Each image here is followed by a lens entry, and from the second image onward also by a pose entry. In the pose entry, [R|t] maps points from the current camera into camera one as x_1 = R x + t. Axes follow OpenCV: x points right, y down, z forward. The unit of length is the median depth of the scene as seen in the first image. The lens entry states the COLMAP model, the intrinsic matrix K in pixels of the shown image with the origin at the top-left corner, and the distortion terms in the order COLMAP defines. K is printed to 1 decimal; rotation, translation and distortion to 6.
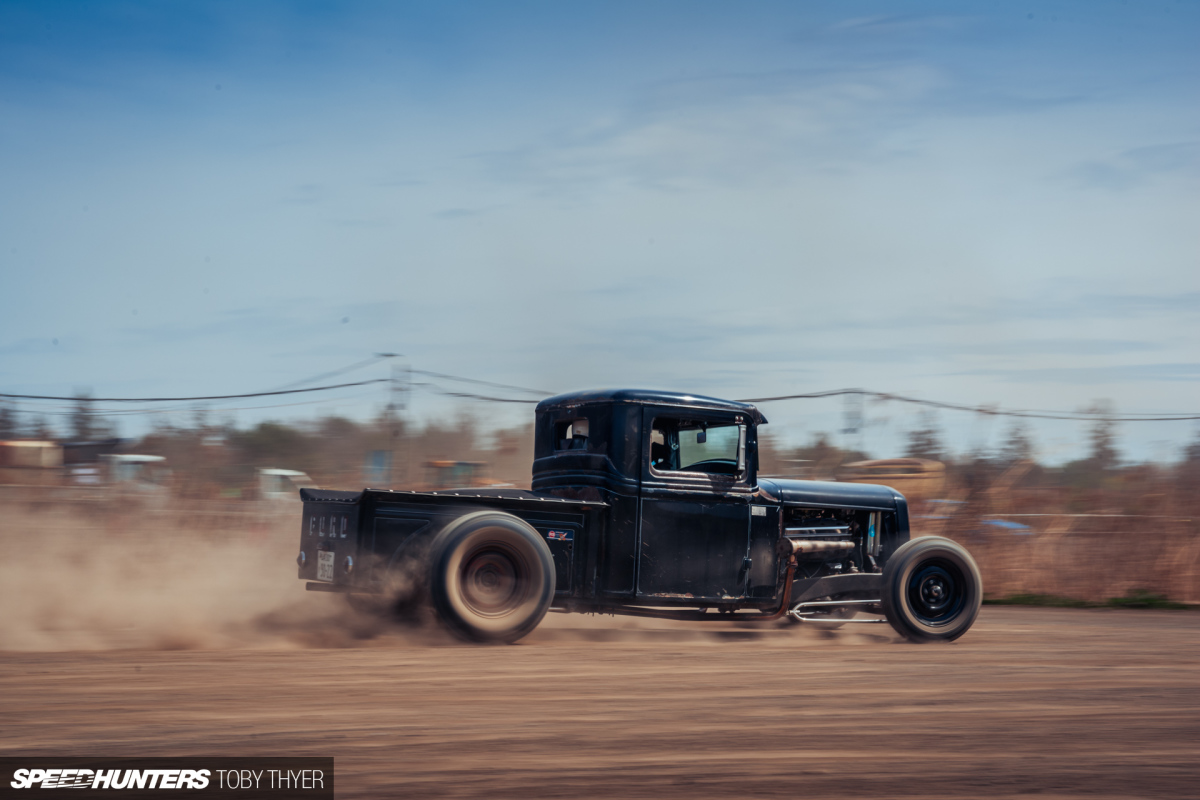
lens RADIAL K [[2299.6, 0, 598.8], [0, 2299.6, 399.3], [0, 0, 1]] dist [0.018040, 0.000000]
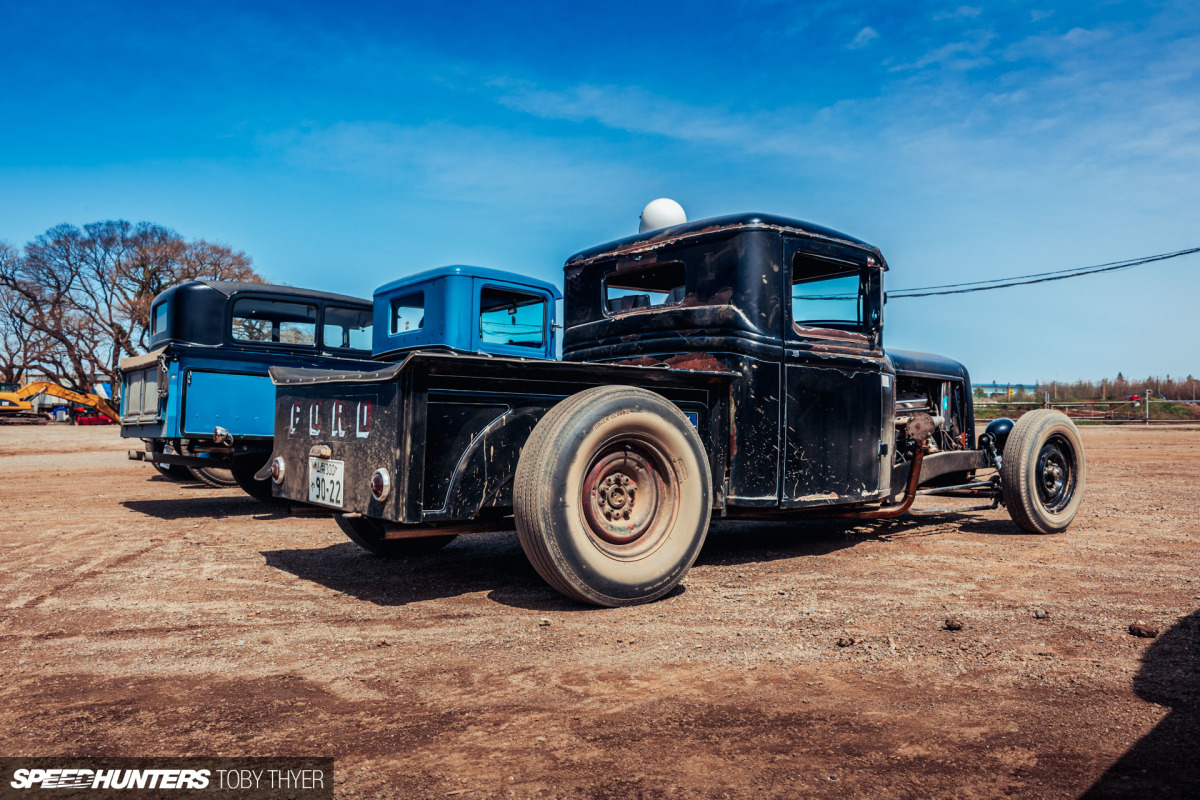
lens RADIAL K [[990.2, 0, 600.1], [0, 990.2, 396.1], [0, 0, 1]] dist [-0.002583, -0.000100]
pose [[0.969547, -0.030006, 0.243060, -0.110330], [0.020640, 0.998946, 0.040988, 0.038705], [-0.244034, -0.034723, 0.969145, 0.711242]]
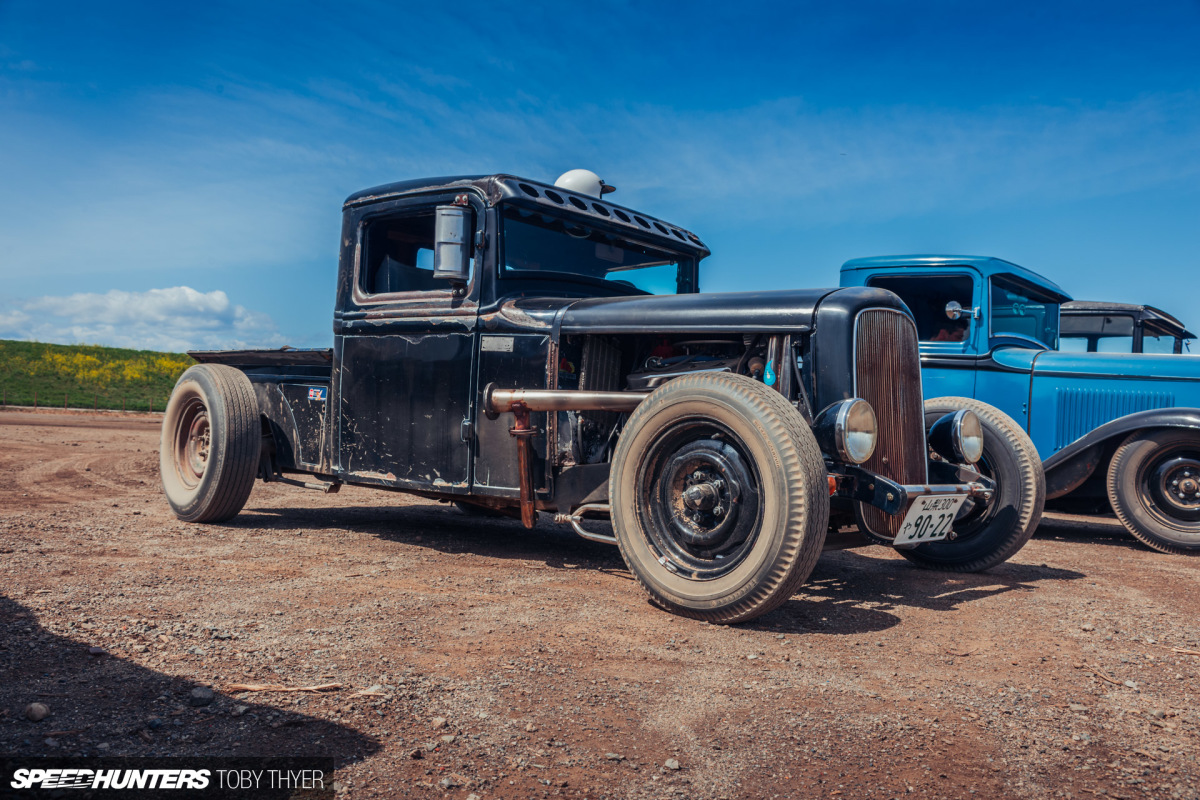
lens RADIAL K [[947.9, 0, 599.0], [0, 947.9, 397.8], [0, 0, 1]] dist [0.000792, 0.000584]
pose [[0.395184, -0.049699, -0.917256, 0.315790], [0.019791, 0.998764, -0.045588, 0.076381], [0.918389, -0.000138, 0.395680, 0.948121]]
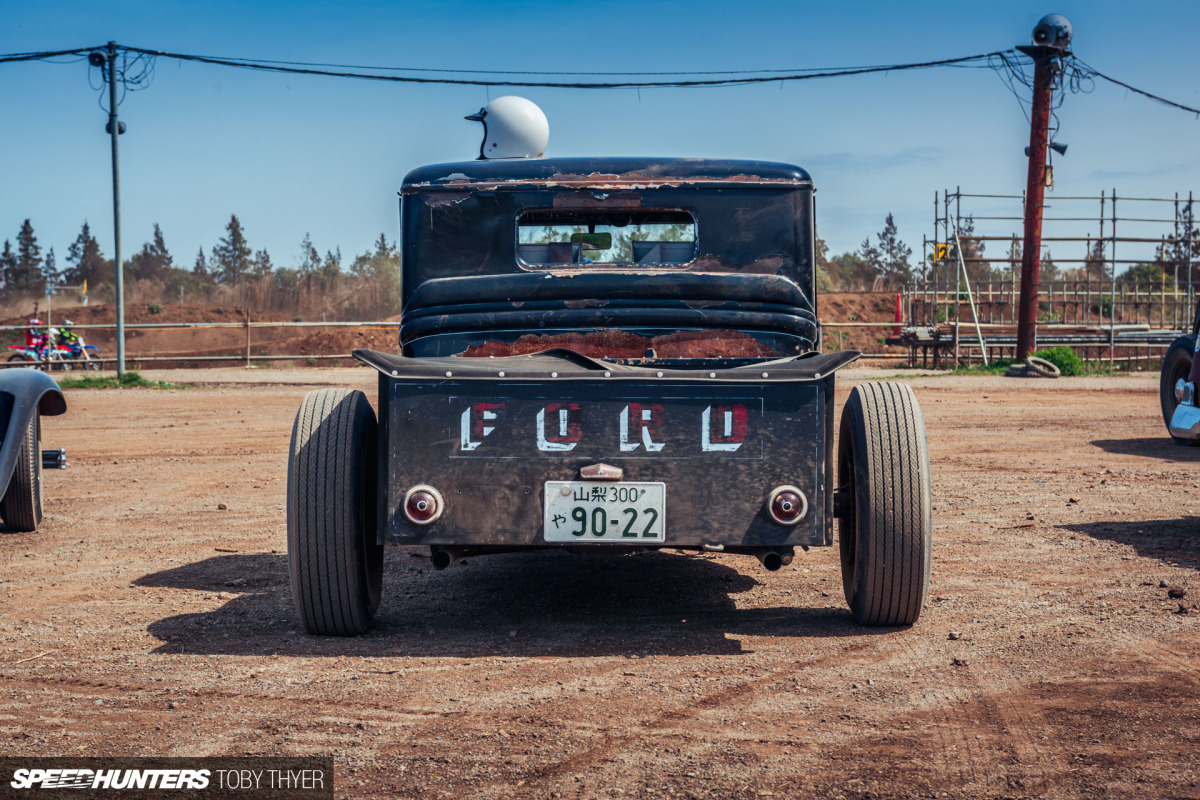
lens RADIAL K [[2299.6, 0, 600.4], [0, 2299.6, 403.2], [0, 0, 1]] dist [0.018040, 0.000000]
pose [[0.386013, -0.058076, 0.920664, -0.554799], [-0.034026, 0.996441, 0.077122, 0.012865], [-0.921866, -0.061096, 0.382663, 0.813536]]
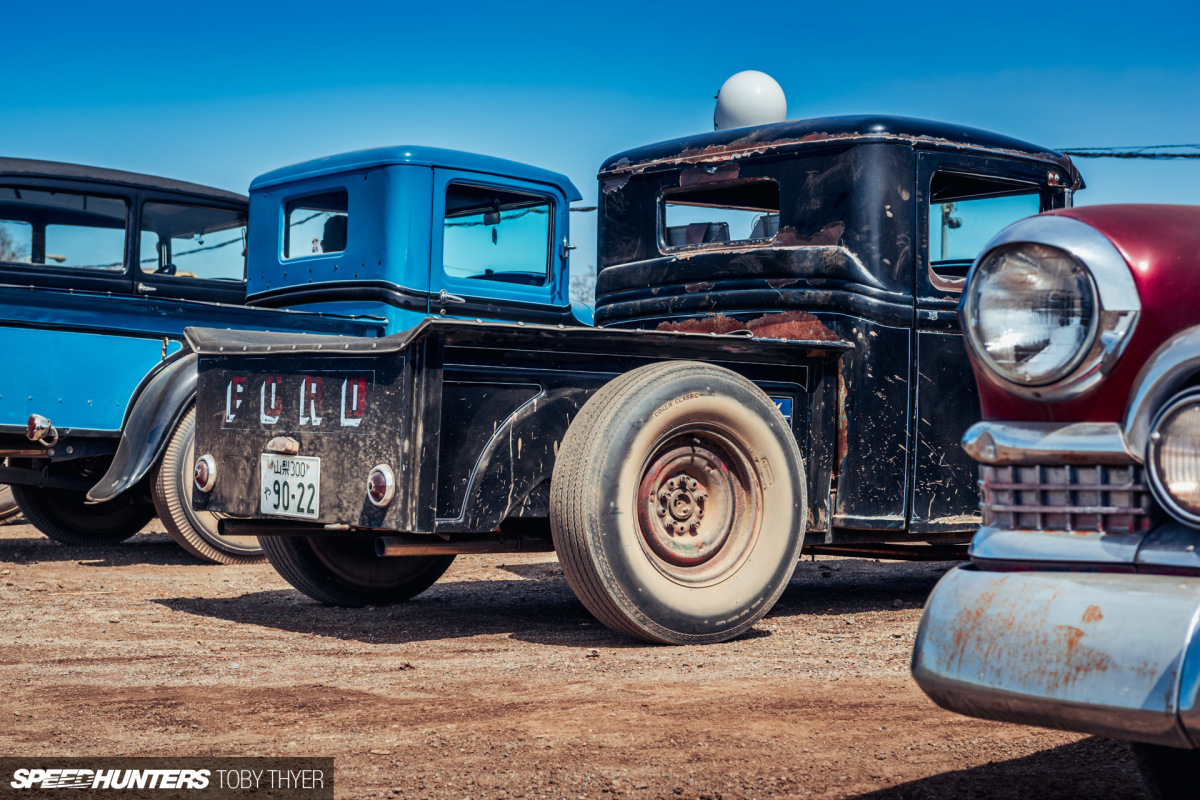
lens RADIAL K [[2299.6, 0, 603.0], [0, 2299.6, 395.0], [0, 0, 1]] dist [0.018040, 0.000000]
pose [[0.971737, -0.025611, 0.234674, -0.165884], [0.012885, 0.998370, 0.055603, 0.027828], [-0.235715, -0.051007, 0.970483, 0.520664]]
